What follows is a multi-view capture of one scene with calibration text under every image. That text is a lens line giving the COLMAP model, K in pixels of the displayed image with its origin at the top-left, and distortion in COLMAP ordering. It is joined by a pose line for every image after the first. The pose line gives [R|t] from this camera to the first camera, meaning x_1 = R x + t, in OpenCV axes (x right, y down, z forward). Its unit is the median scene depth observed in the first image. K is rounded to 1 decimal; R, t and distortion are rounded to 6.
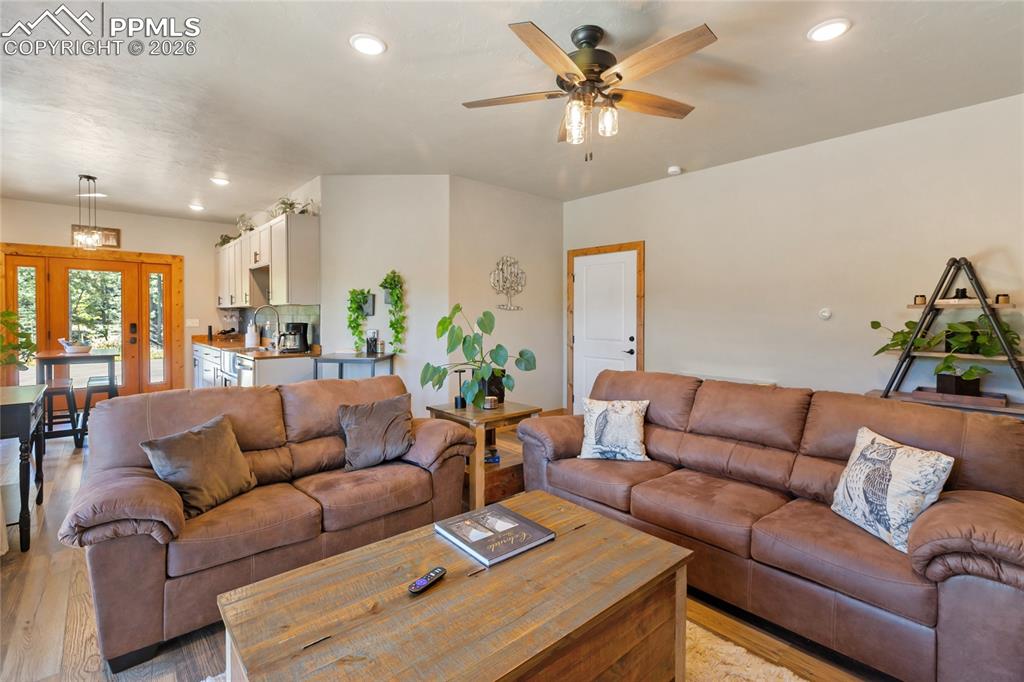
lens RADIAL K [[470.6, 0, 529.2], [0, 470.6, 323.2], [0, 0, 1]] dist [0.000799, -0.000165]
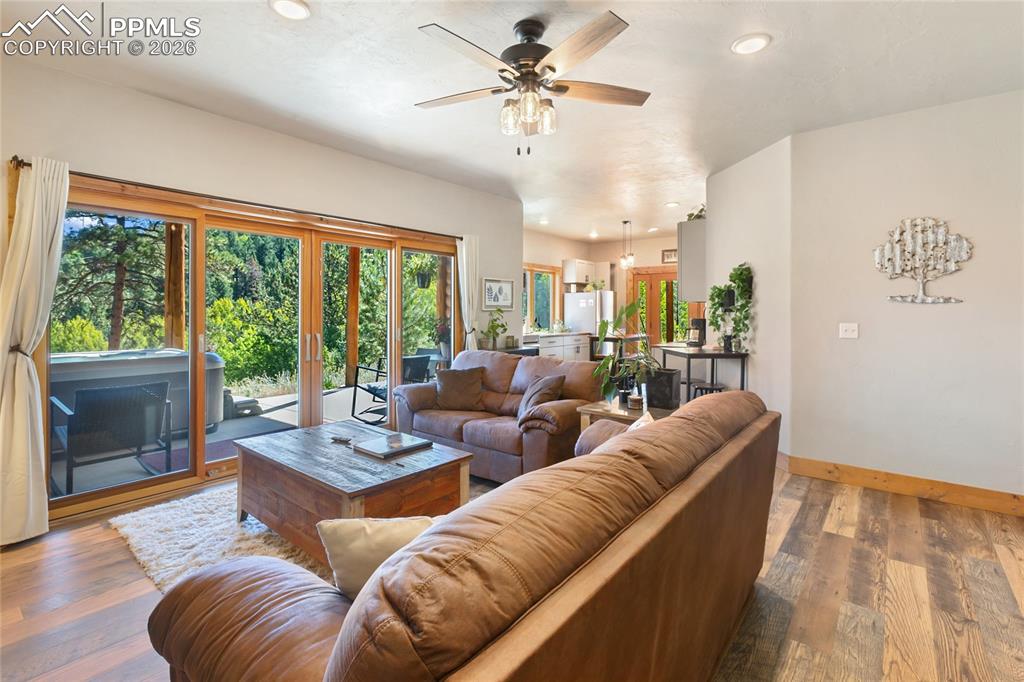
lens RADIAL K [[474.5, 0, 511.6], [0, 474.5, 336.9], [0, 0, 1]] dist [-0.000169, -0.000068]
pose [[0.143239, 0.052382, -0.988301, 0.391541], [-0.015396, 0.998595, 0.050696, -0.005689], [0.989568, 0.007954, 0.143845, 0.288808]]
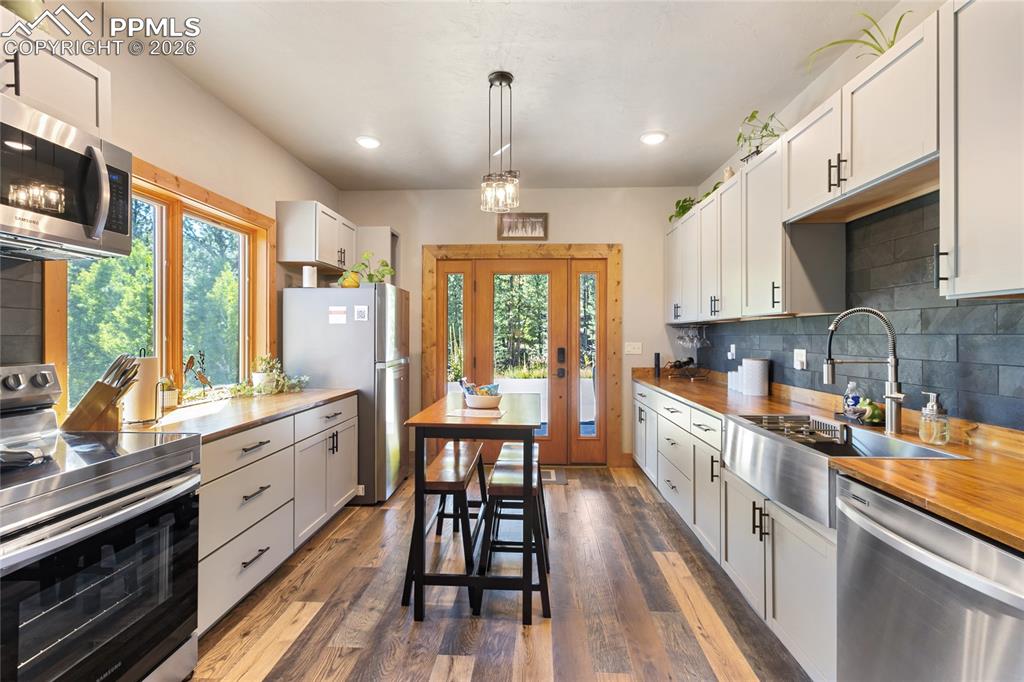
lens RADIAL K [[474.5, 0, 511.6], [0, 474.5, 336.9], [0, 0, 1]] dist [-0.000169, -0.000068]
pose [[0.700564, -0.002160, -0.713586, -0.383403], [-0.008953, 0.999890, -0.011816, -0.007325], [0.713533, 0.014667, 0.700468, 0.446751]]
